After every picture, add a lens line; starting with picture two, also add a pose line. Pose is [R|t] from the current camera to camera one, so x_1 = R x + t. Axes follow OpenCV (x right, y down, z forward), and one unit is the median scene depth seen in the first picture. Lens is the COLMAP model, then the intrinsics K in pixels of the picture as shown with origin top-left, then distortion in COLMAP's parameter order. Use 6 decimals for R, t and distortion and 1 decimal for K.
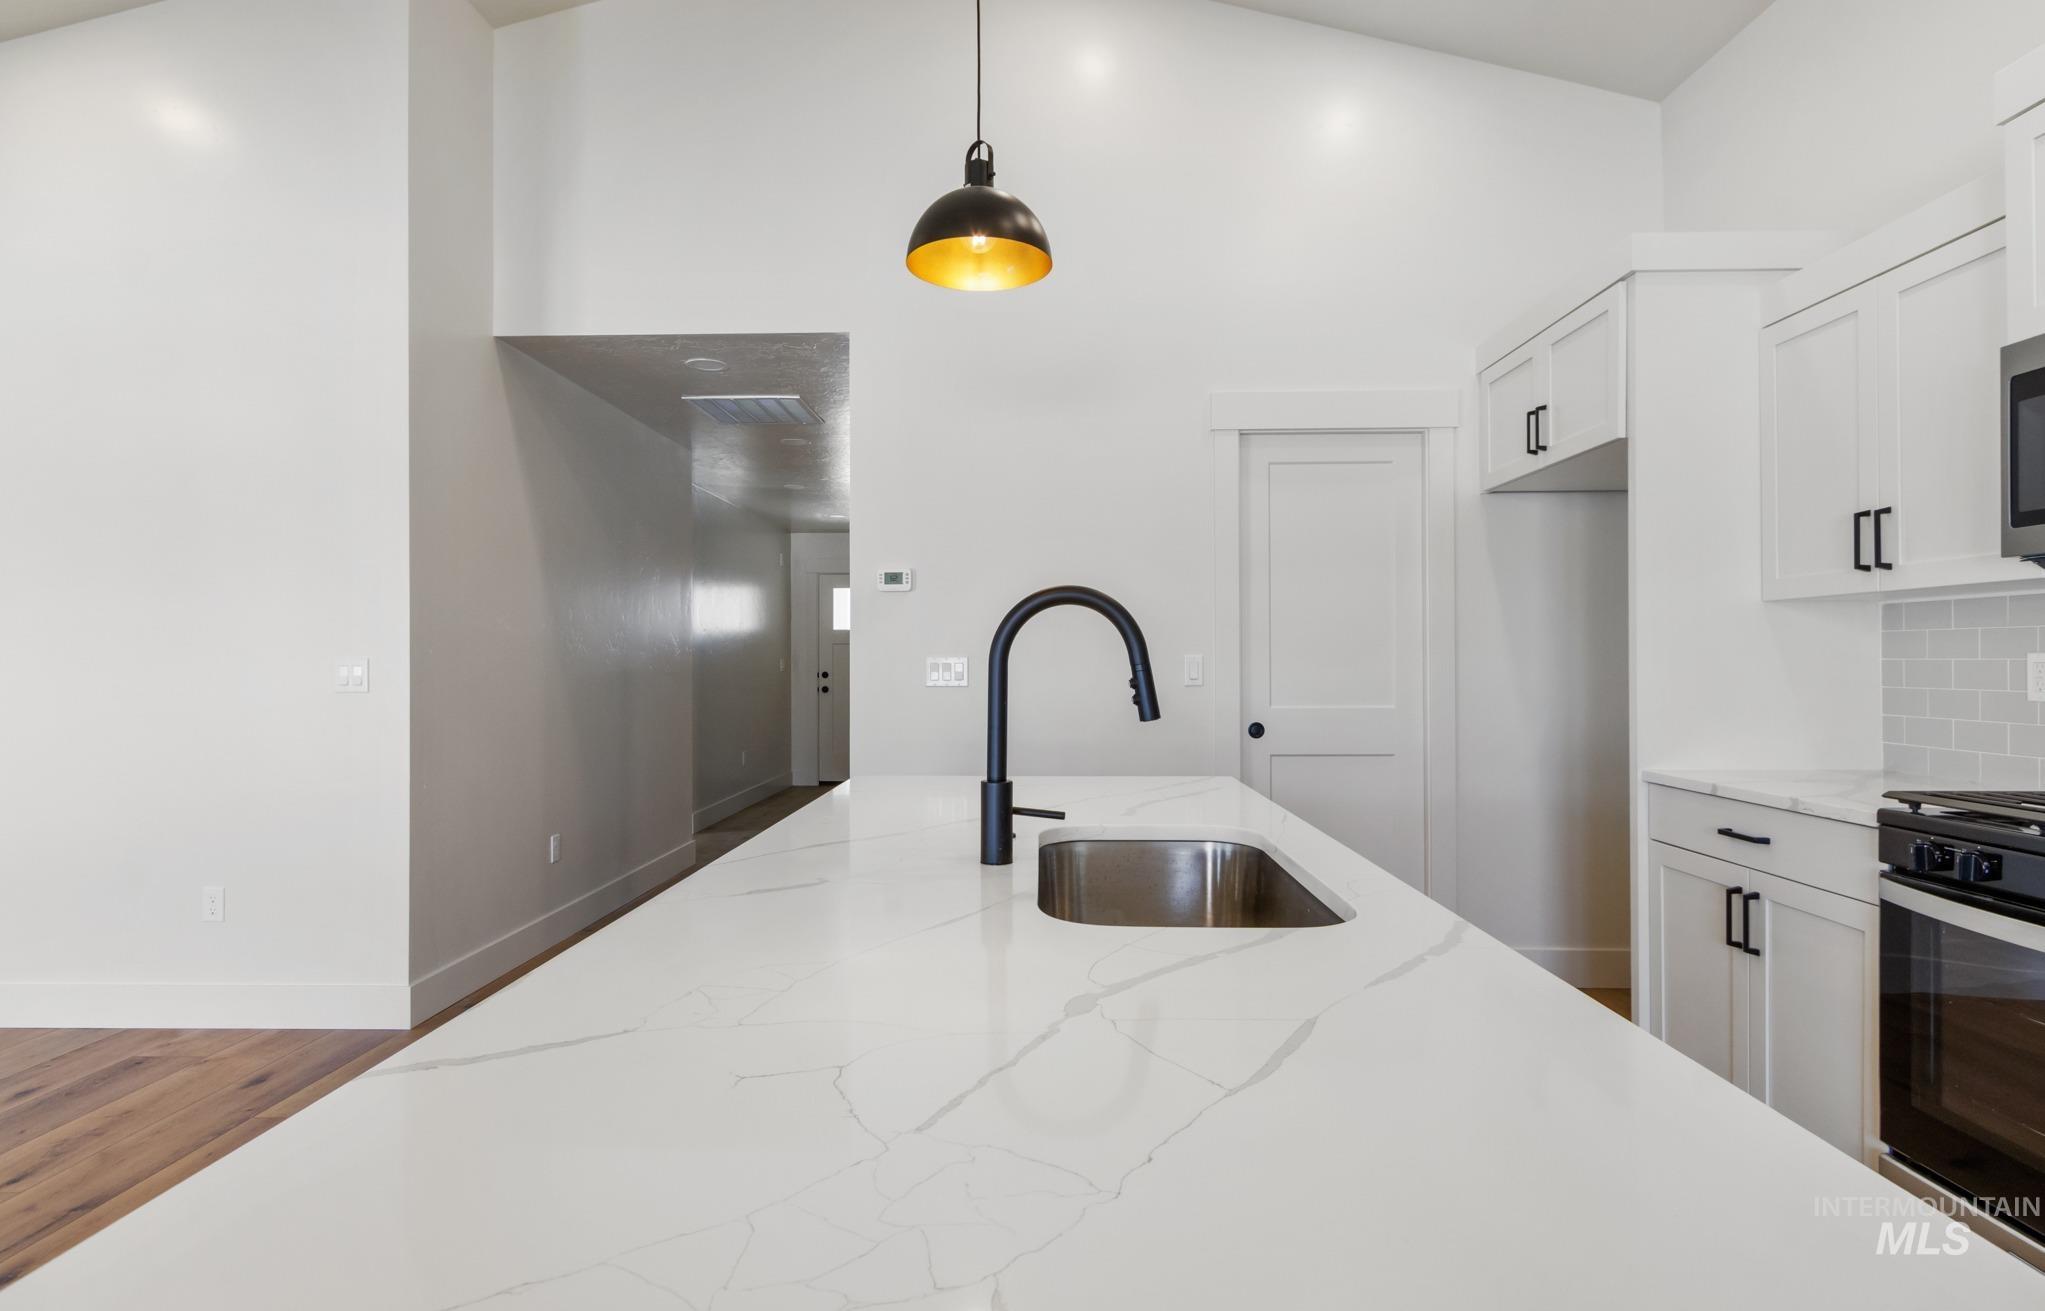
lens RADIAL K [[1049.1, 0, 1022.5], [0, 1049.1, 655.5], [0, 0, 1]] dist [0.013999, -0.014544]
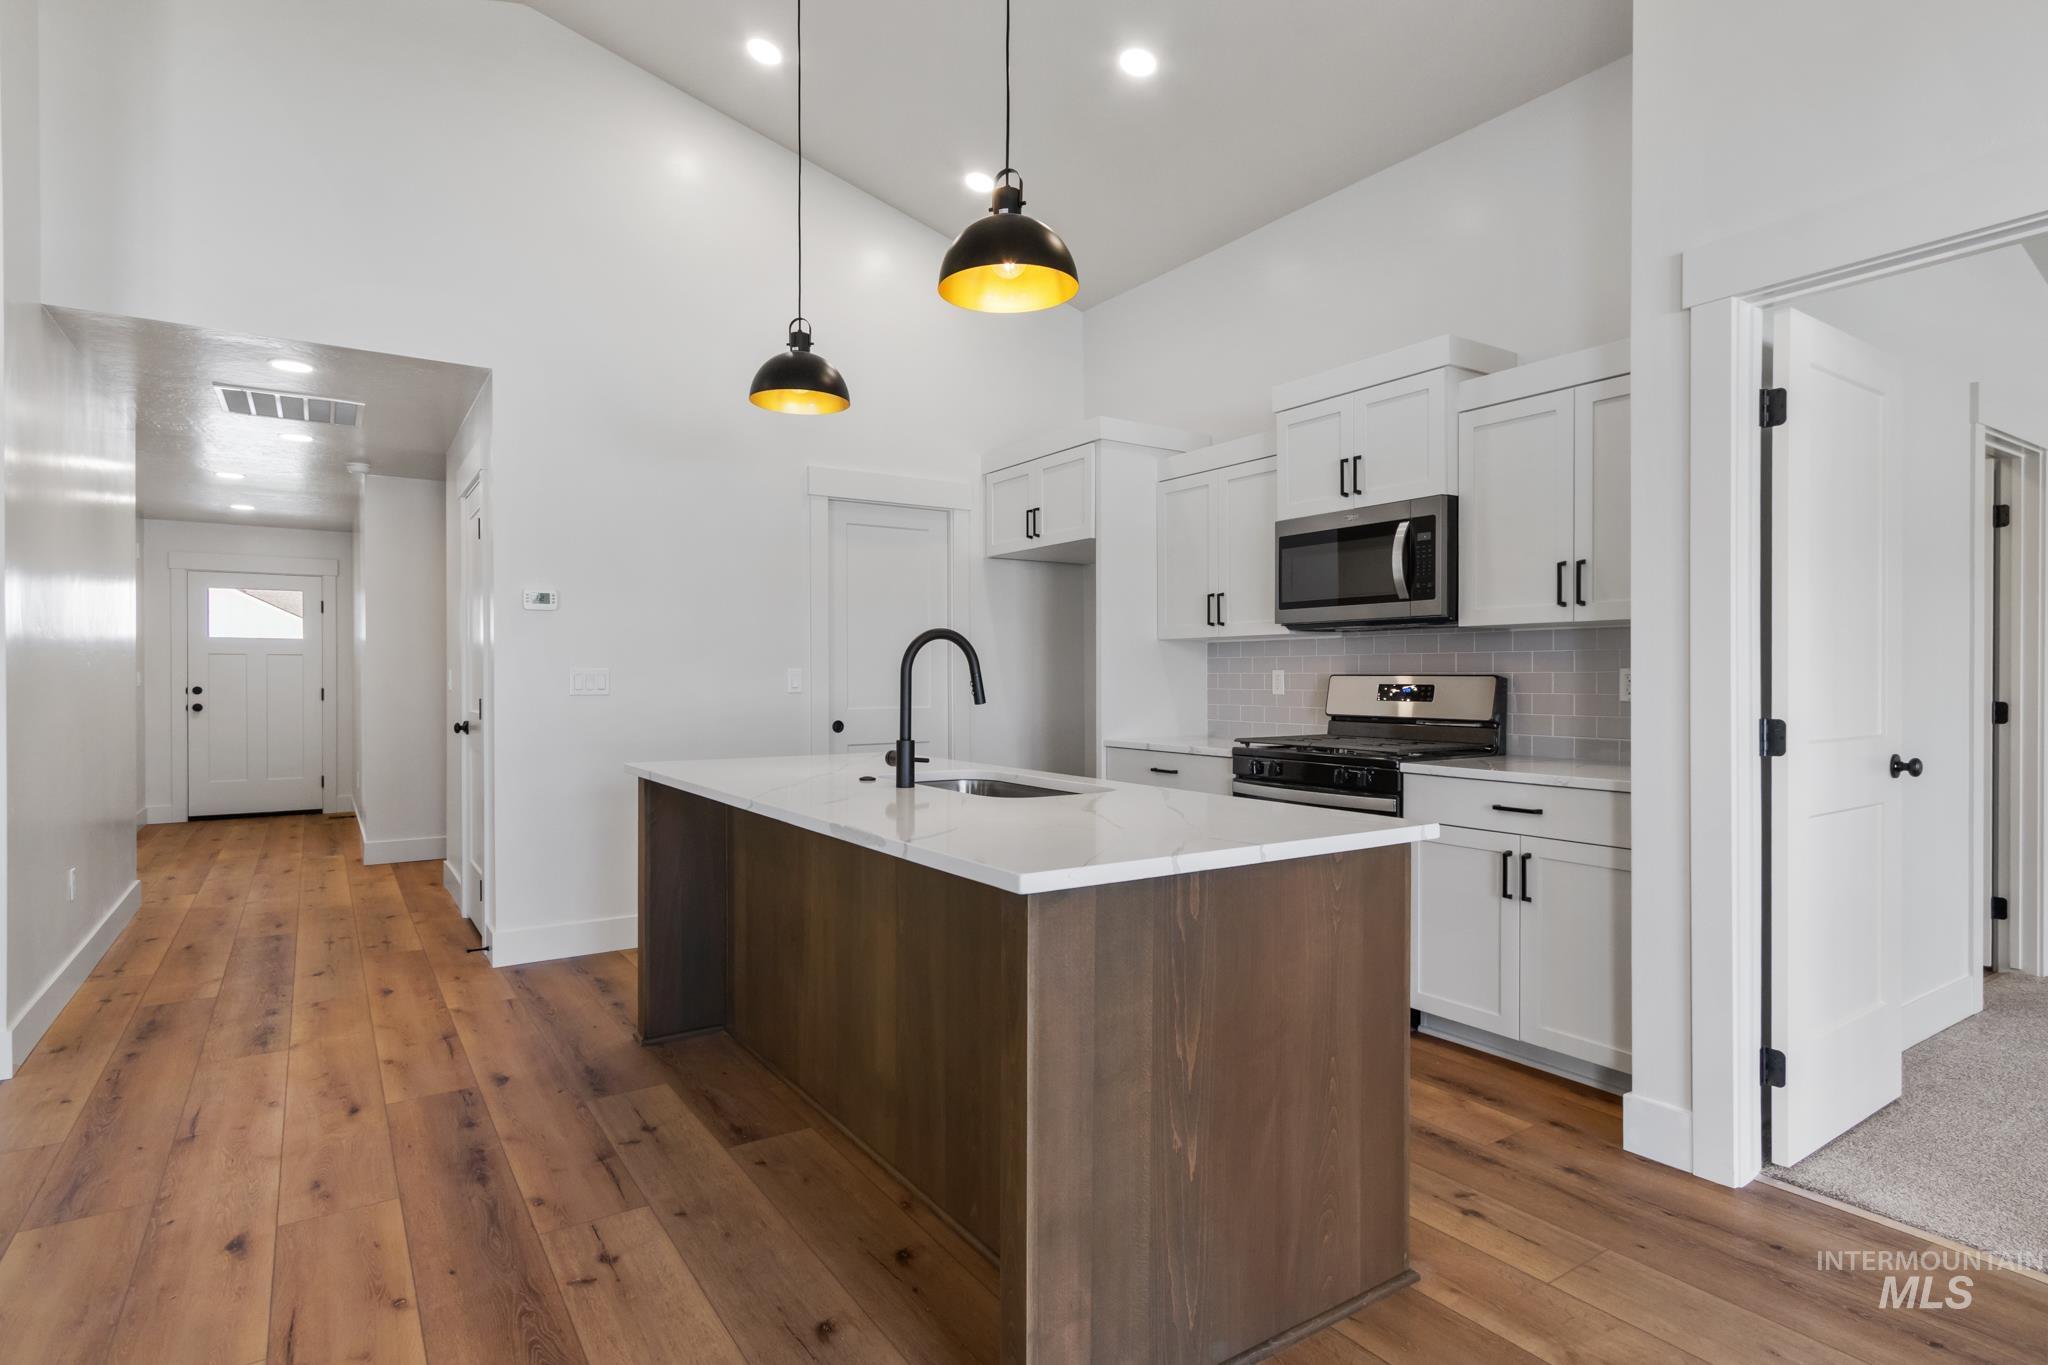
lens RADIAL K [[1052.7, 0, 1031.2], [0, 1052.7, 686.3], [0, 0, 1]] dist [0.006068, 0.000520]
pose [[0.815102, -0.002681, 0.579311, -0.528737], [-0.005153, 0.999916, 0.011878, 0.006080], [-0.579294, -0.012667, 0.815020, -0.328610]]
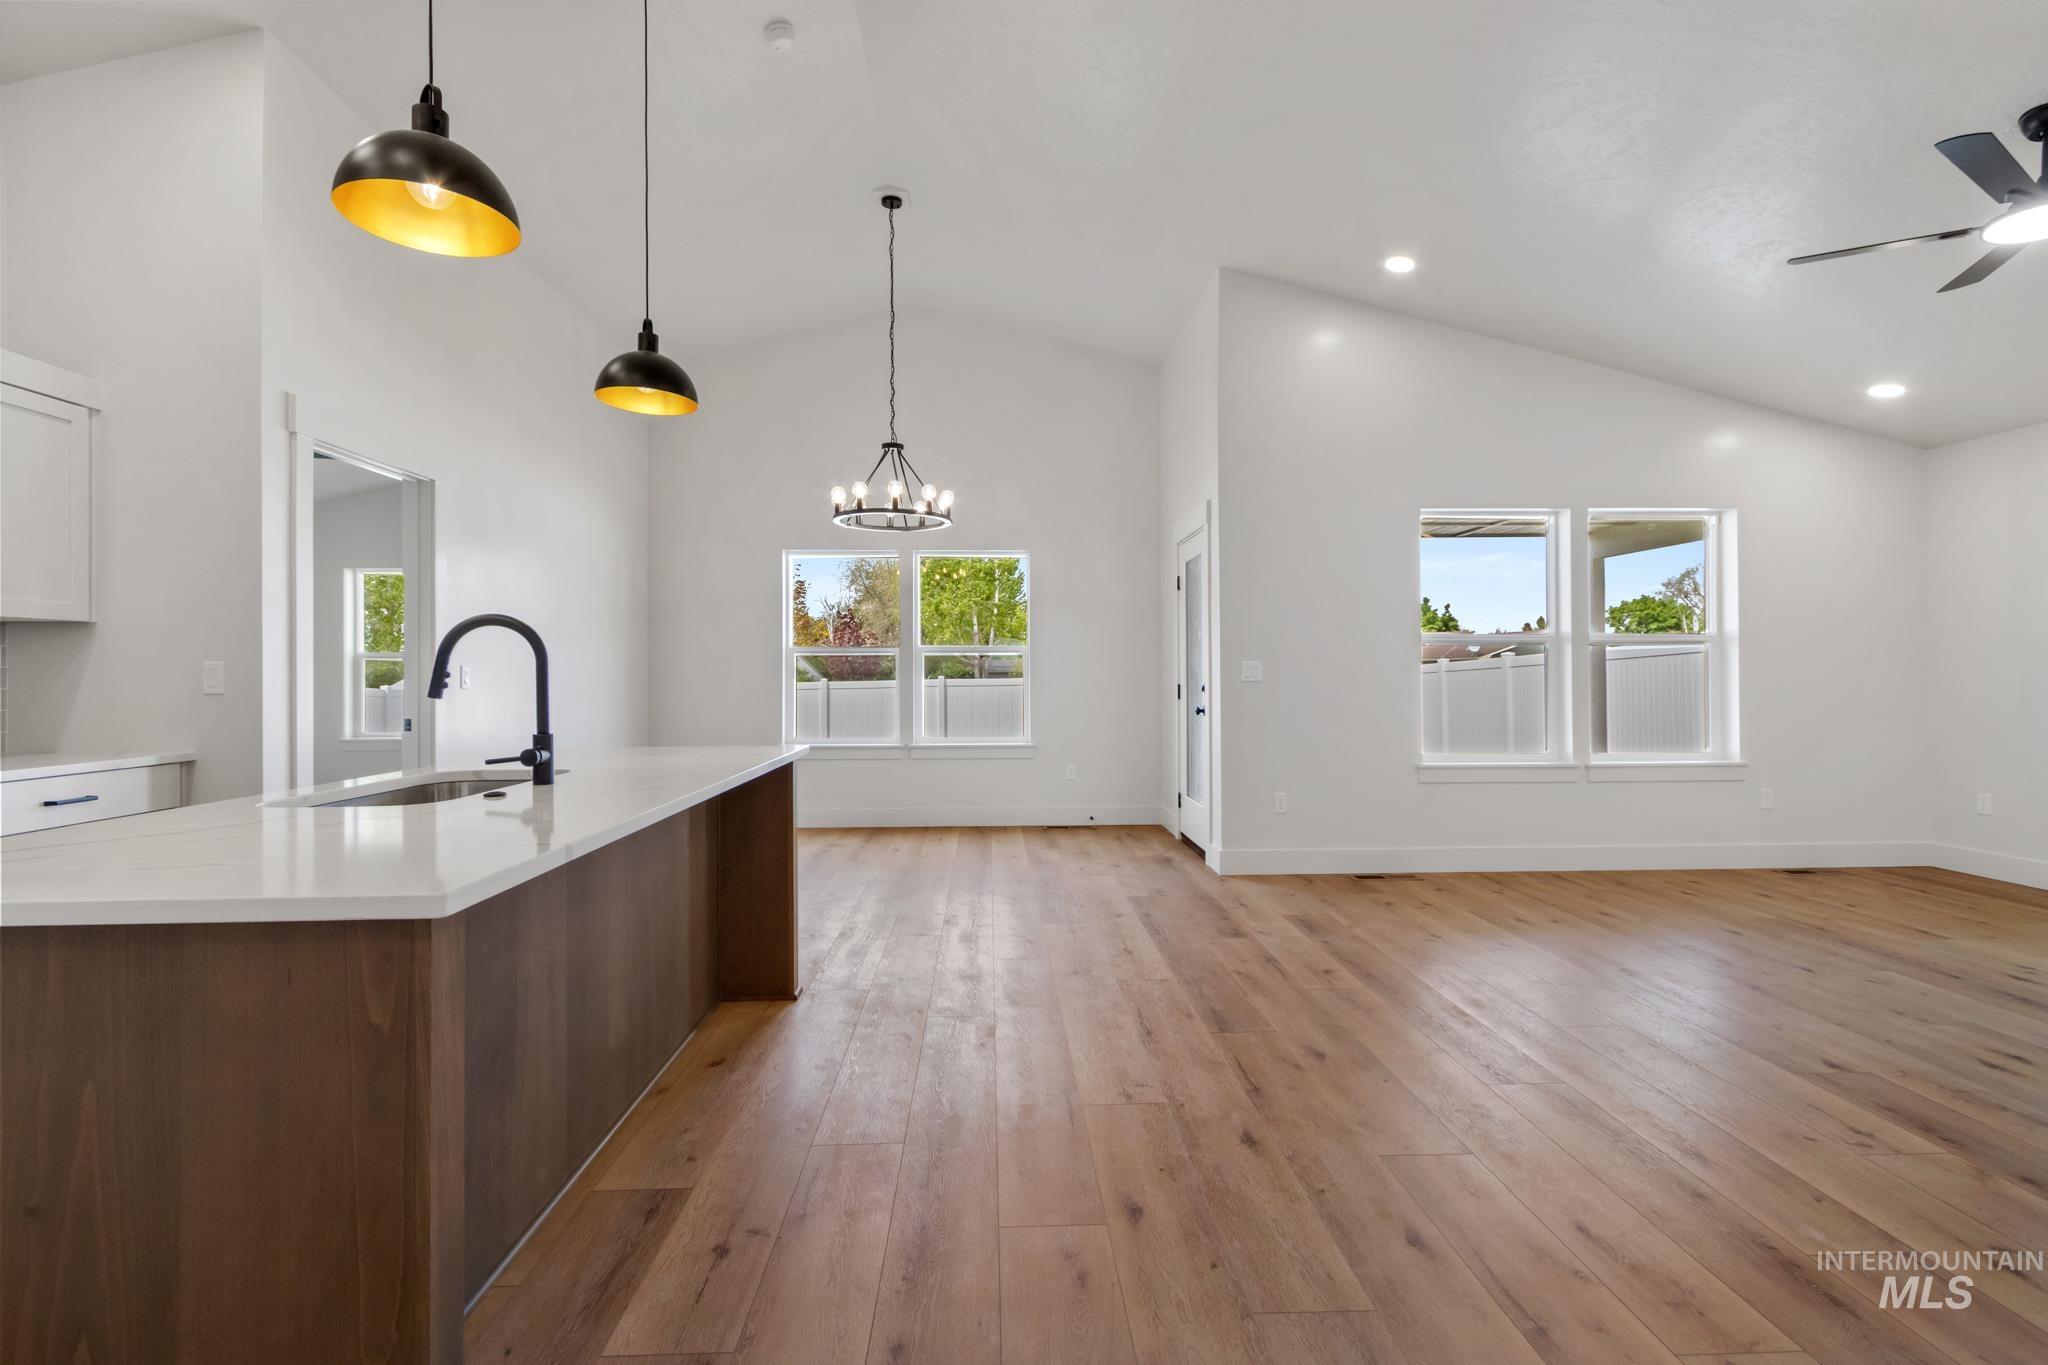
lens RADIAL K [[940.0, 0, 1018.0], [0, 940.0, 678.6], [0, 0, 1]] dist [0.003242, -0.000317]
pose [[-0.998477, 0.007810, -0.054610, -0.420100], [0.007867, 0.999969, -0.000832, 0.026100], [0.054602, -0.001261, -0.998507, 1.524374]]
